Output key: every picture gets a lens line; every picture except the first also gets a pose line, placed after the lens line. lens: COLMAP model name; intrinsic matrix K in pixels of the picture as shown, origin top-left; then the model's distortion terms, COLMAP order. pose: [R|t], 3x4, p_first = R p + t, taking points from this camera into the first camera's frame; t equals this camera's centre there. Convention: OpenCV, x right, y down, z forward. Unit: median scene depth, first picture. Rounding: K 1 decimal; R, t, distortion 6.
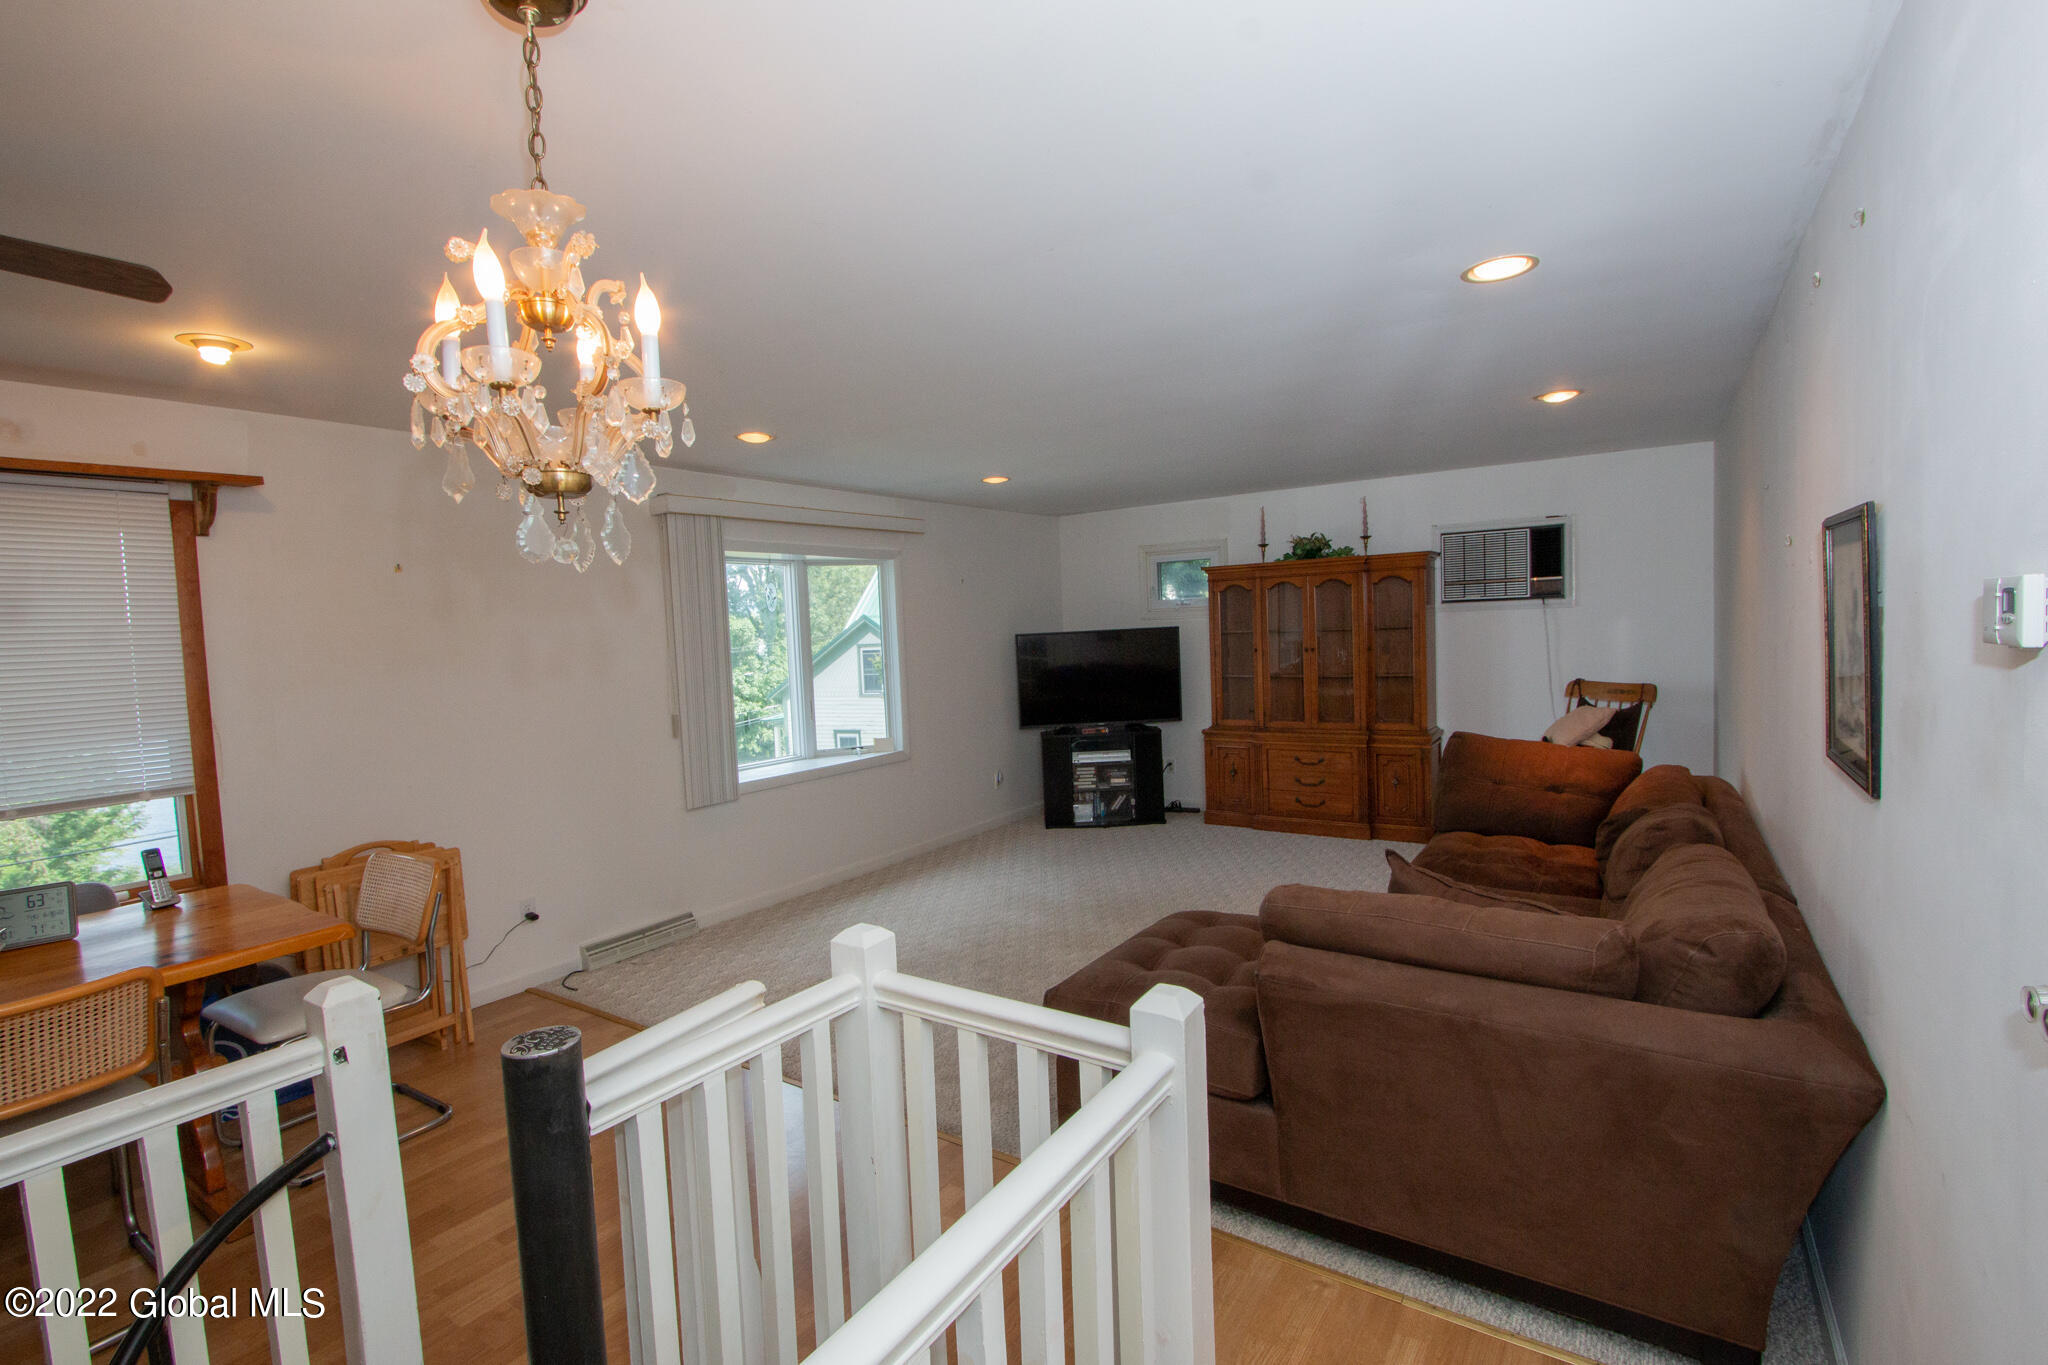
lens RADIAL K [[931.6, 0, 1024.0], [0, 931.6, 682.5], [0, 0, 1]] dist [-0.020181, -0.000129]
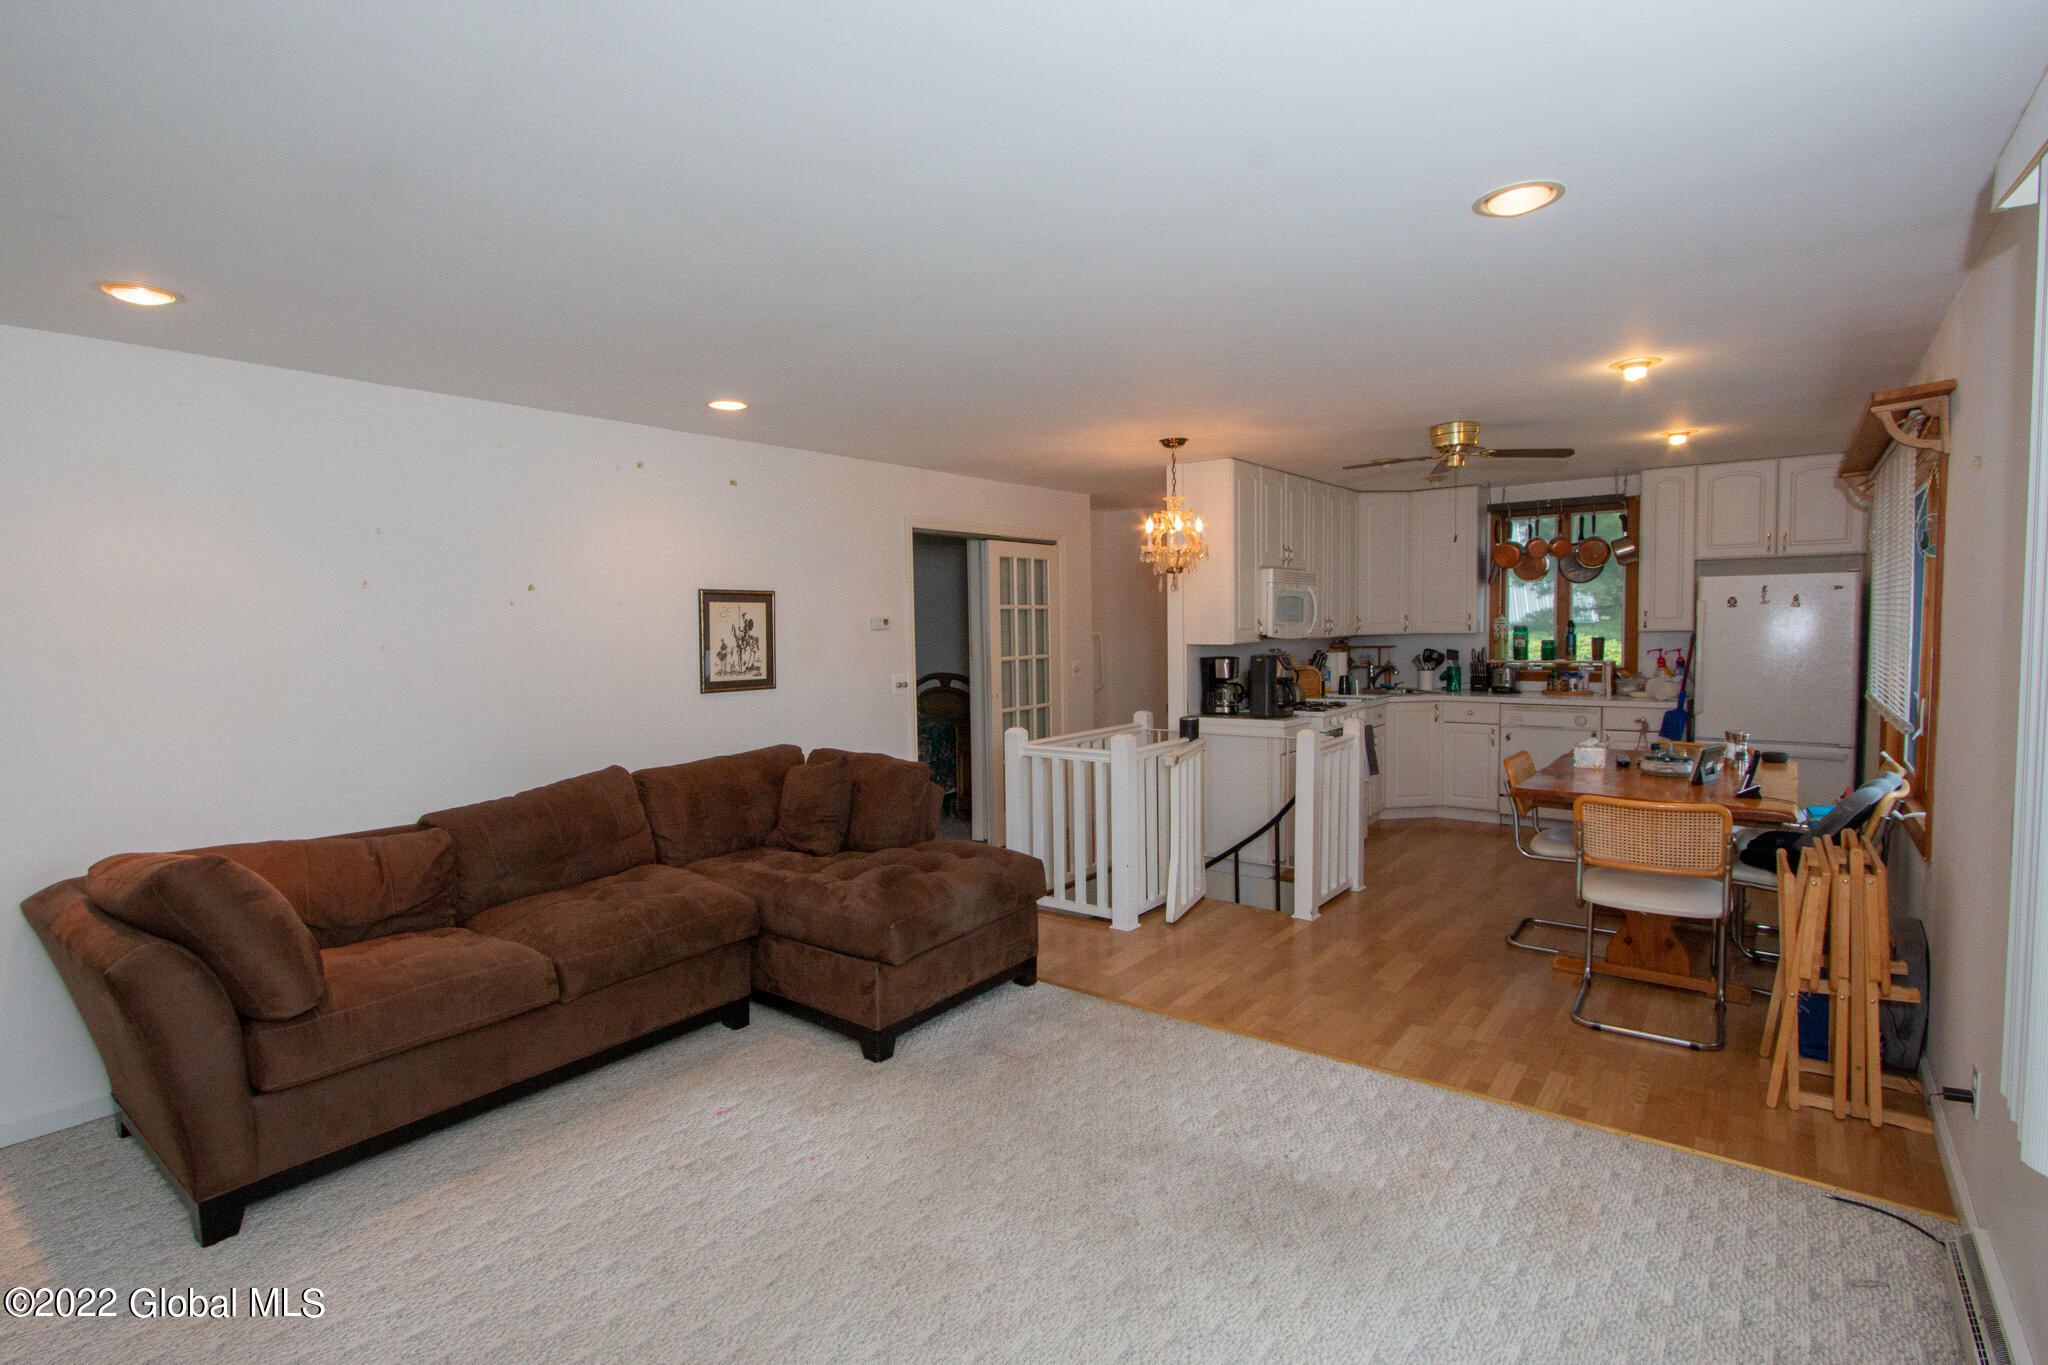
lens RADIAL K [[978.8, 0, 1024.0], [0, 978.8, 682.5], [0, 0, 1]] dist [-0.009975, 0.000261]
pose [[-0.995750, 0.054179, 0.074479, -0.031464], [0.062856, 0.990833, 0.119579, -0.055015], [-0.067317, 0.123752, -0.990027, 1.008207]]
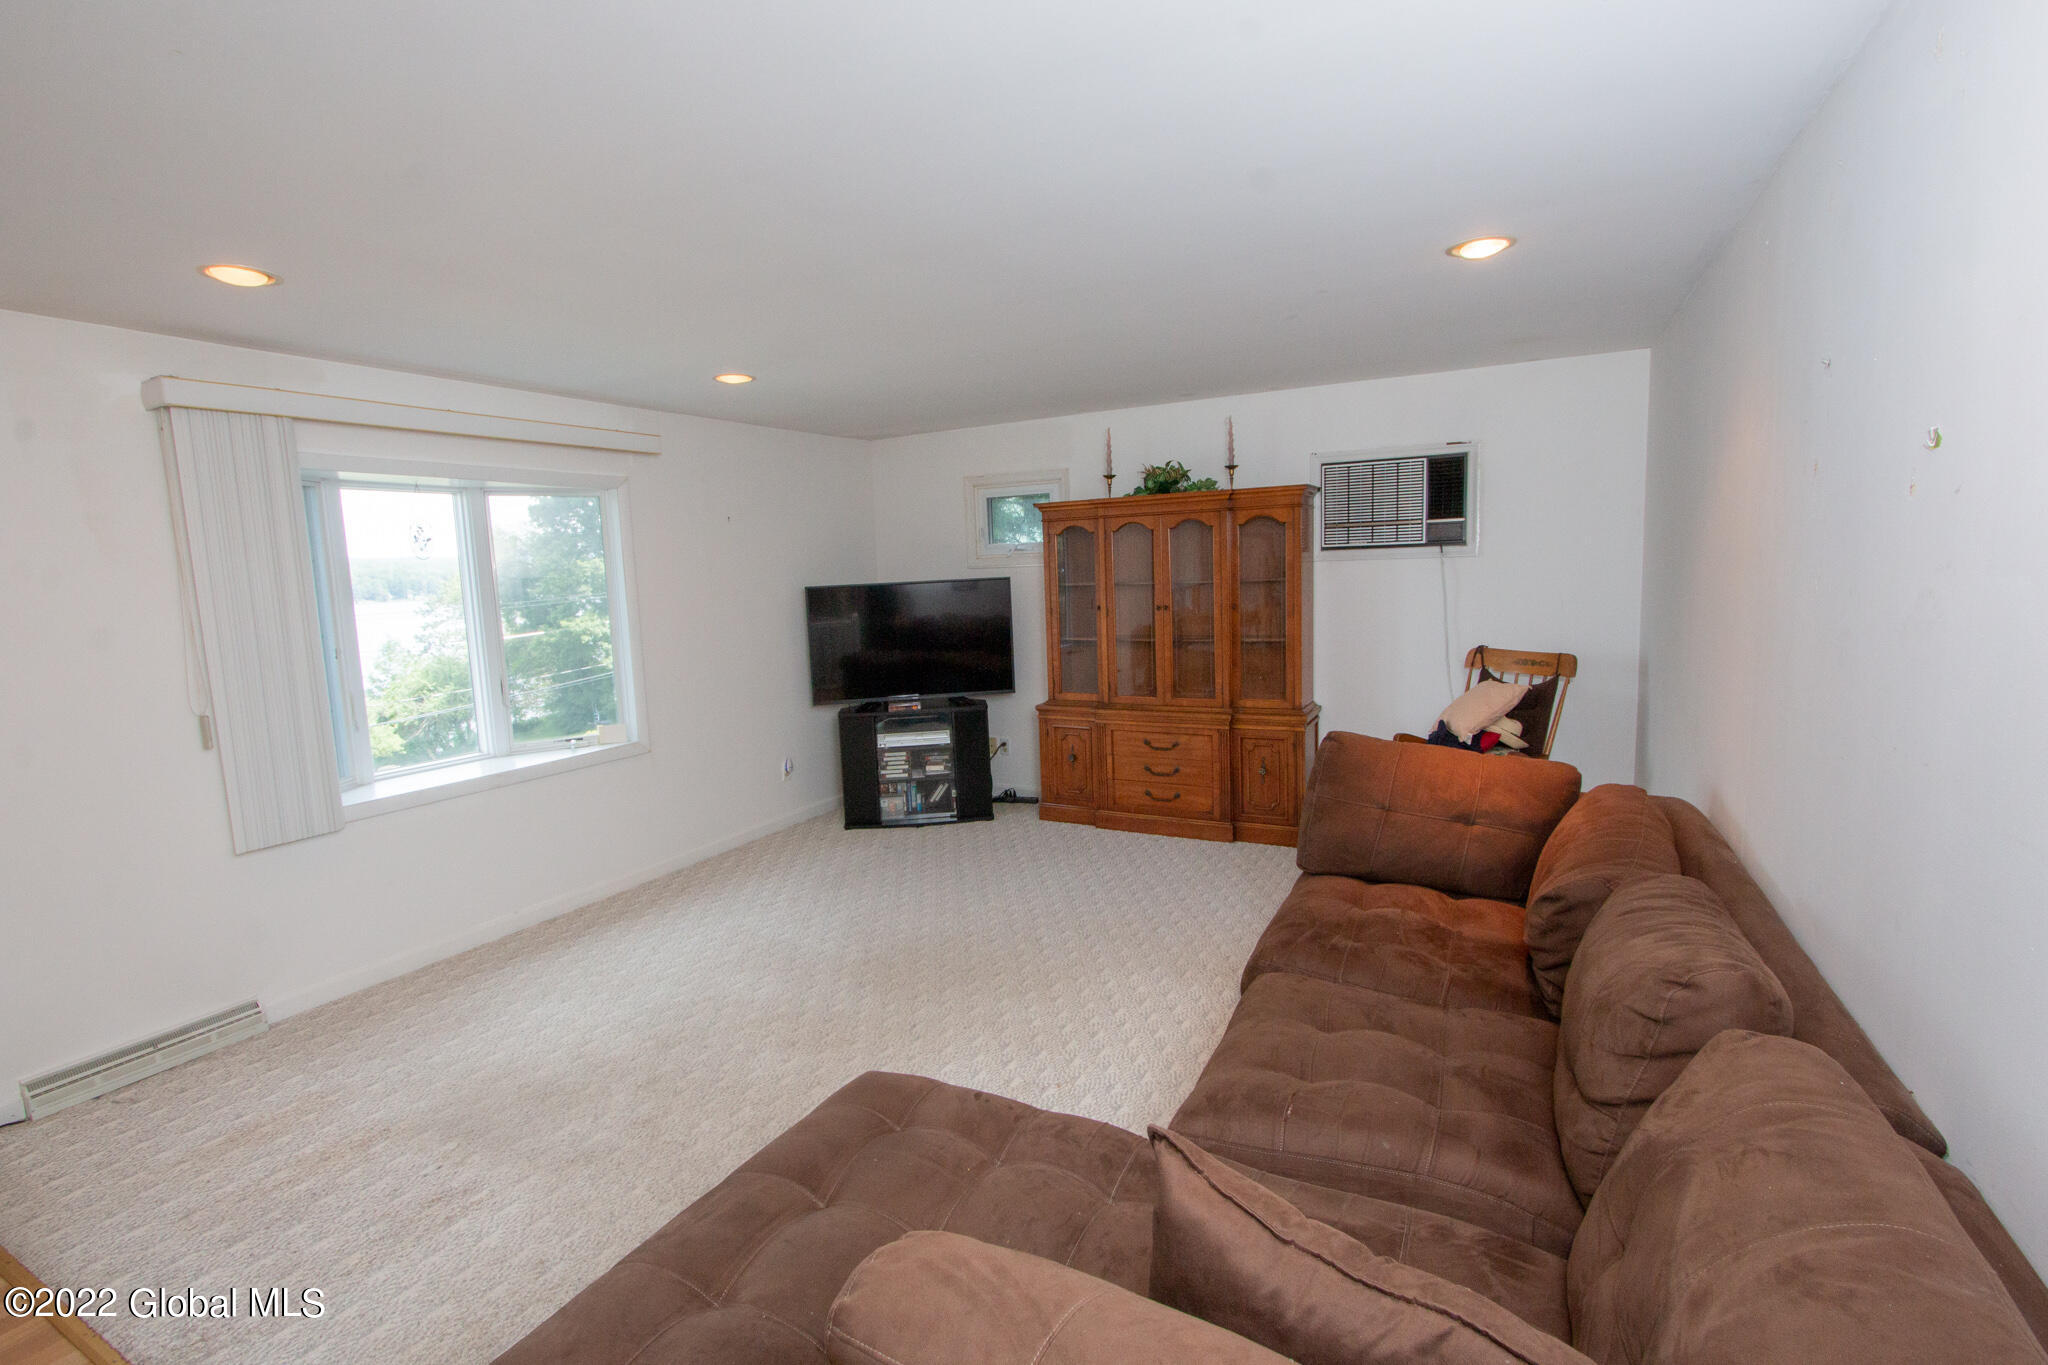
lens RADIAL K [[932.7, 0, 1028.7], [0, 932.7, 680.0], [0, 0, 1]] dist [-0.023803, -0.000051]
pose [[0.993907, -0.009556, 0.109807, 0.103220], [0.003206, 0.998320, 0.057861, -0.019767], [-0.110175, -0.057156, 0.992267, 0.209616]]
